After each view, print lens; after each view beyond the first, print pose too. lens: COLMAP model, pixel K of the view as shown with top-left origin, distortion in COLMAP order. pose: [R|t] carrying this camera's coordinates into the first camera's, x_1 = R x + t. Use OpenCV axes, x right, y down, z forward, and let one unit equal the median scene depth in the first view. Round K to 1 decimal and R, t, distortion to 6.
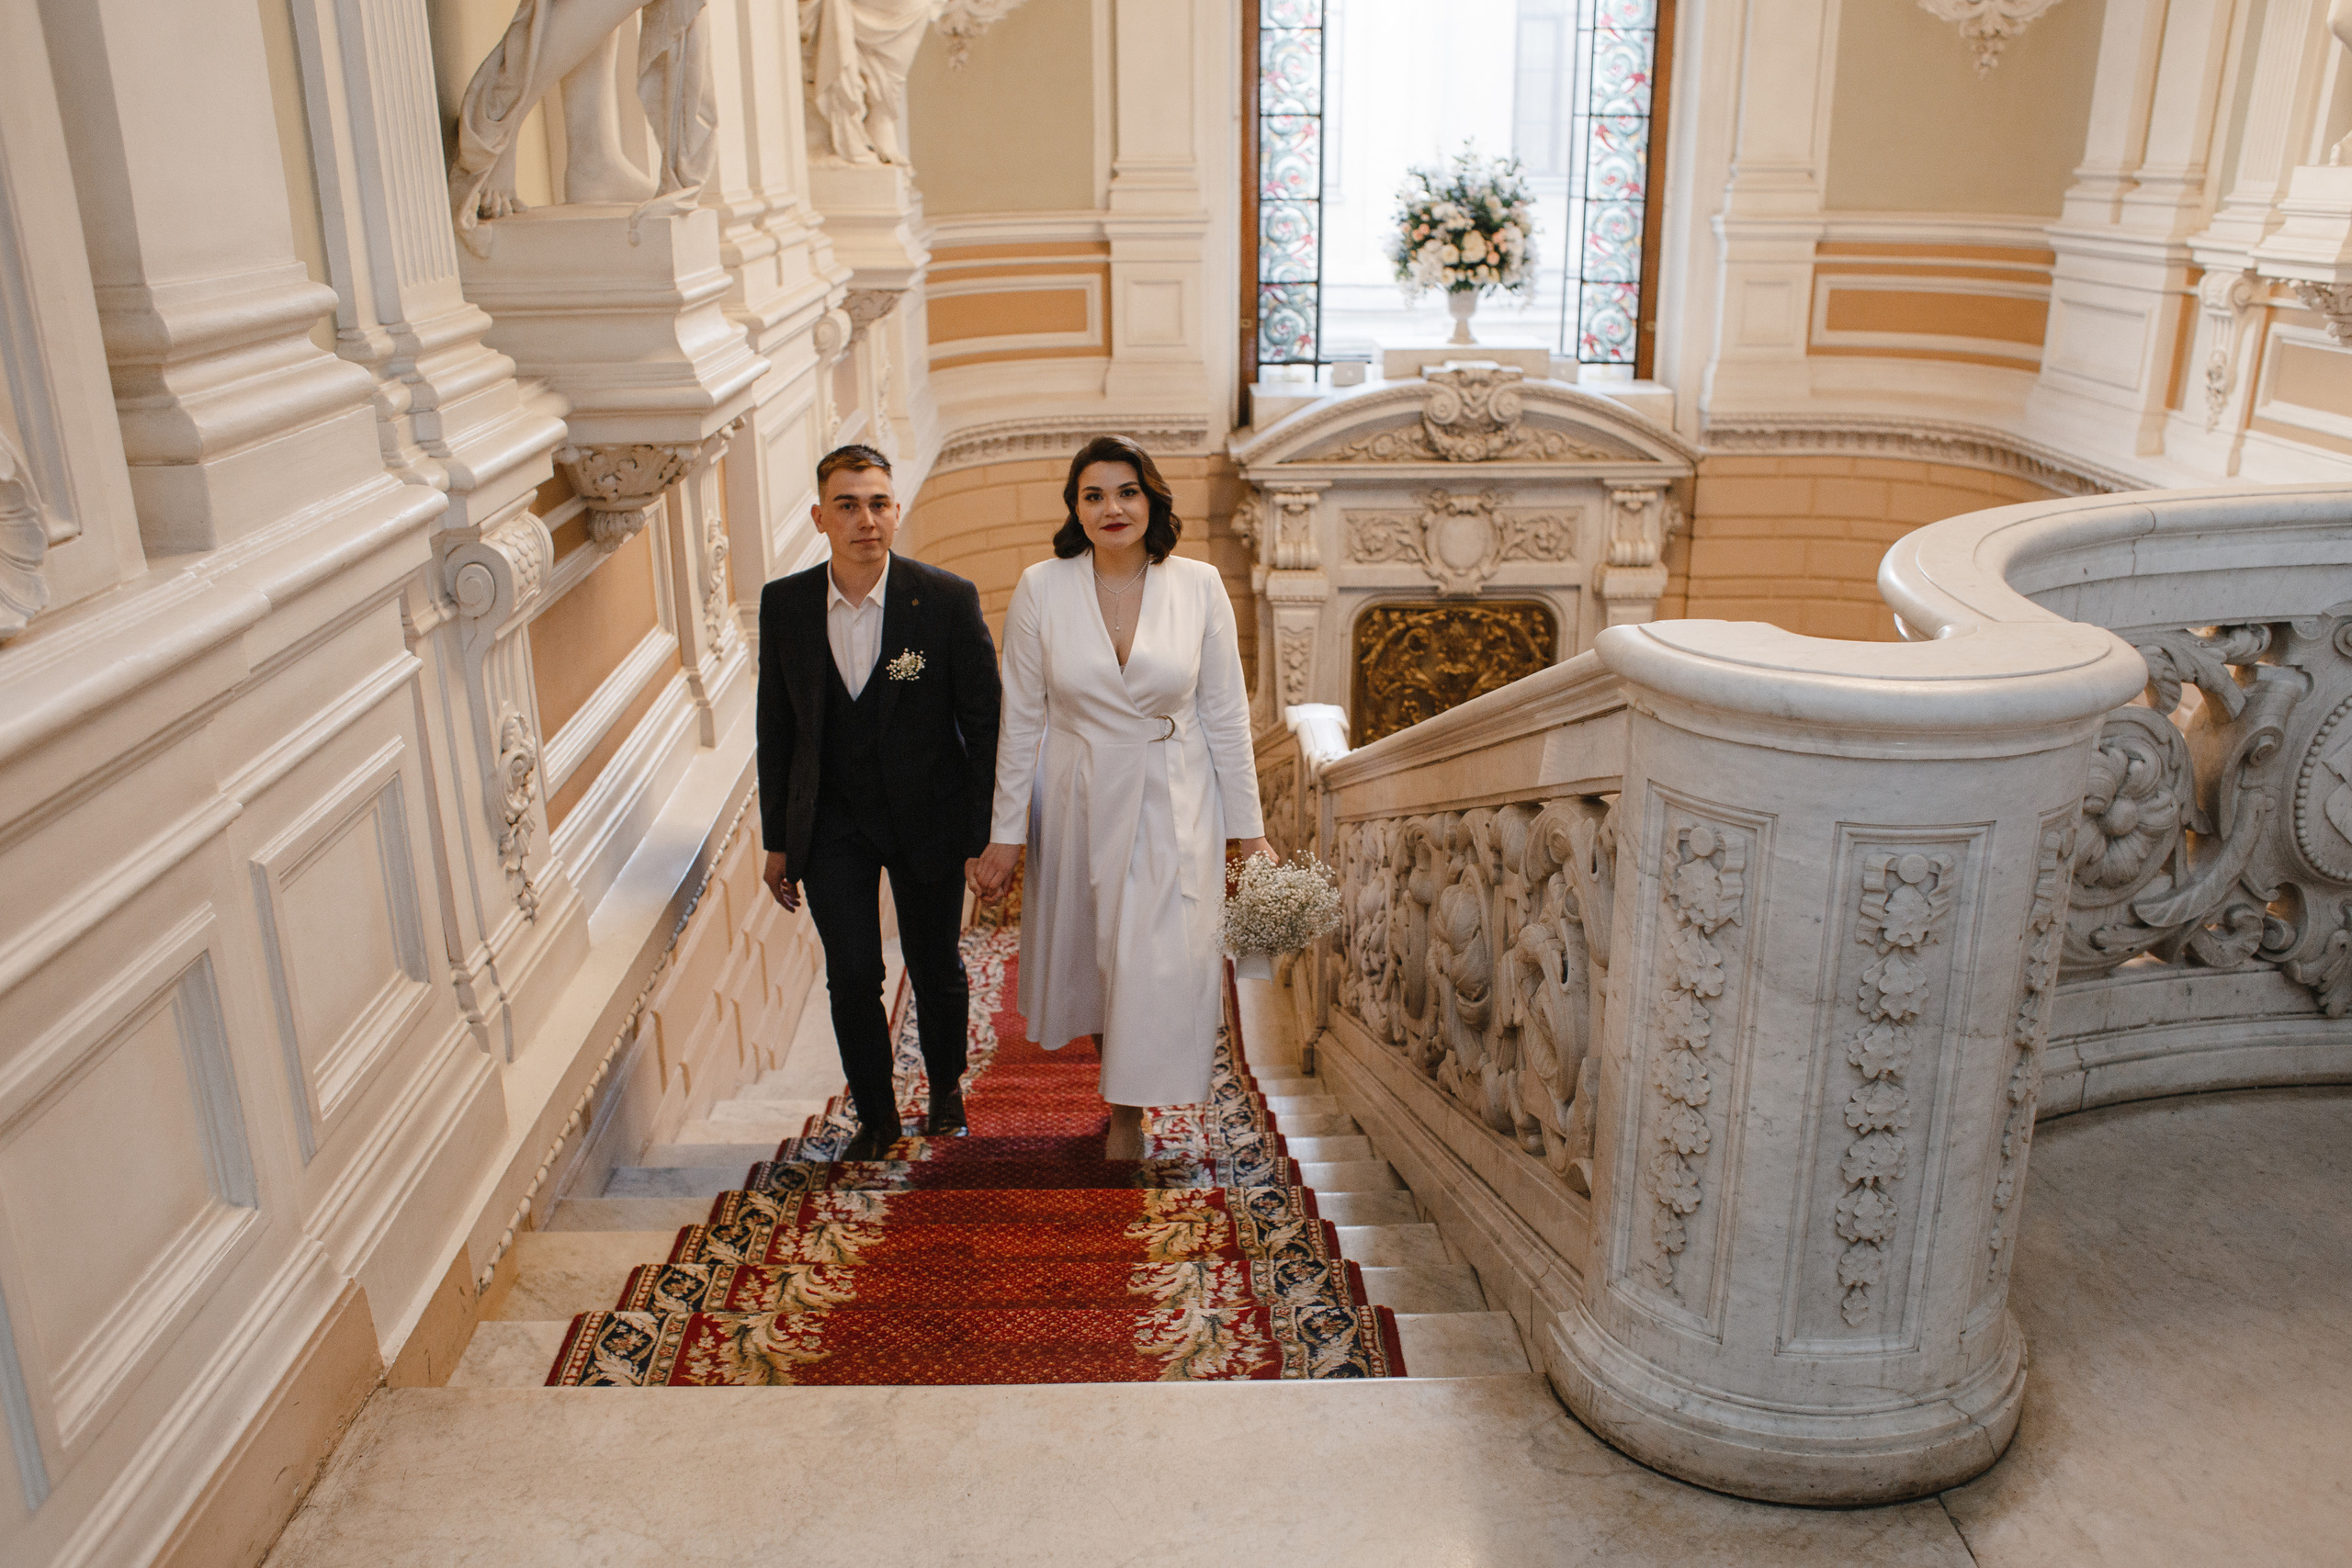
lens RADIAL K [[1899.9, 0, 1113.3], [0, 1899.9, 807.5], [0, 0, 1]] dist [-0.099194, 0.114825]
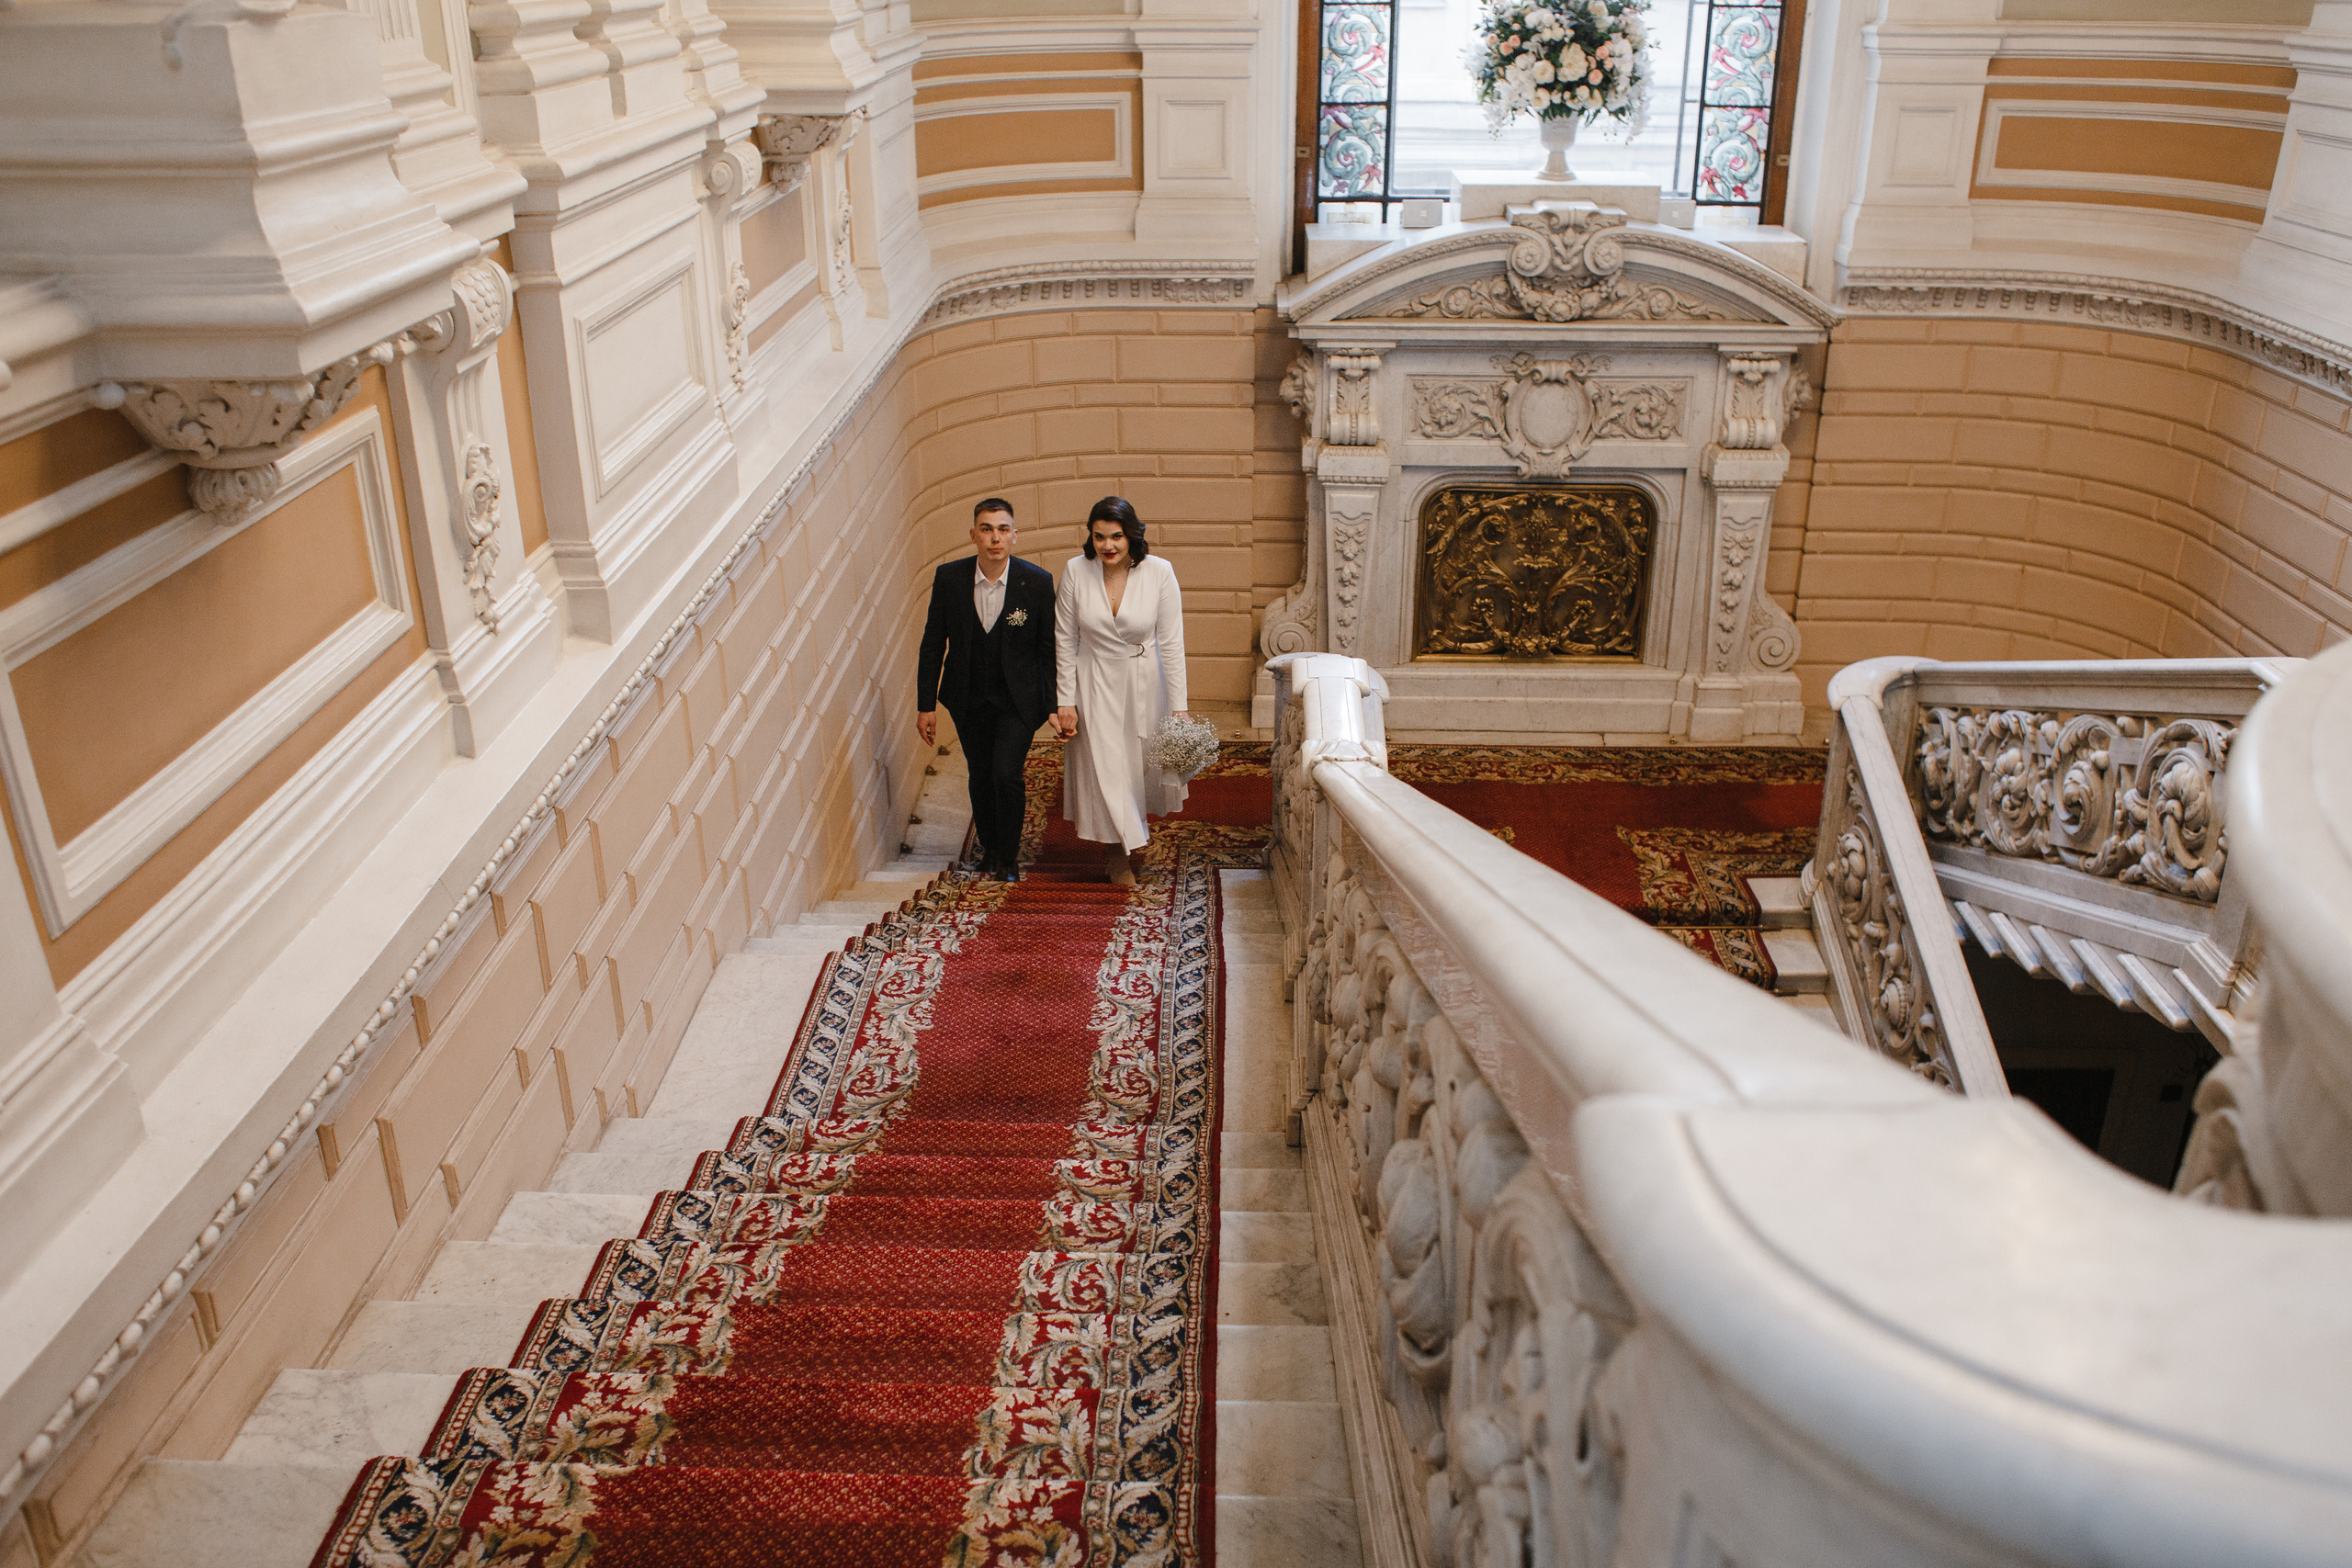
lens RADIAL K [[1899.9, 0, 1141.7], [0, 1899.9, 791.2], [0, 0, 1]] dist [-0.099194, 0.114825]
pose [[0.998991, 0.021722, -0.039318, 0.039127], [-0.018288, 0.996155, 0.085674, -0.042198], [0.041028, -0.084868, 0.995547, 0.132855]]
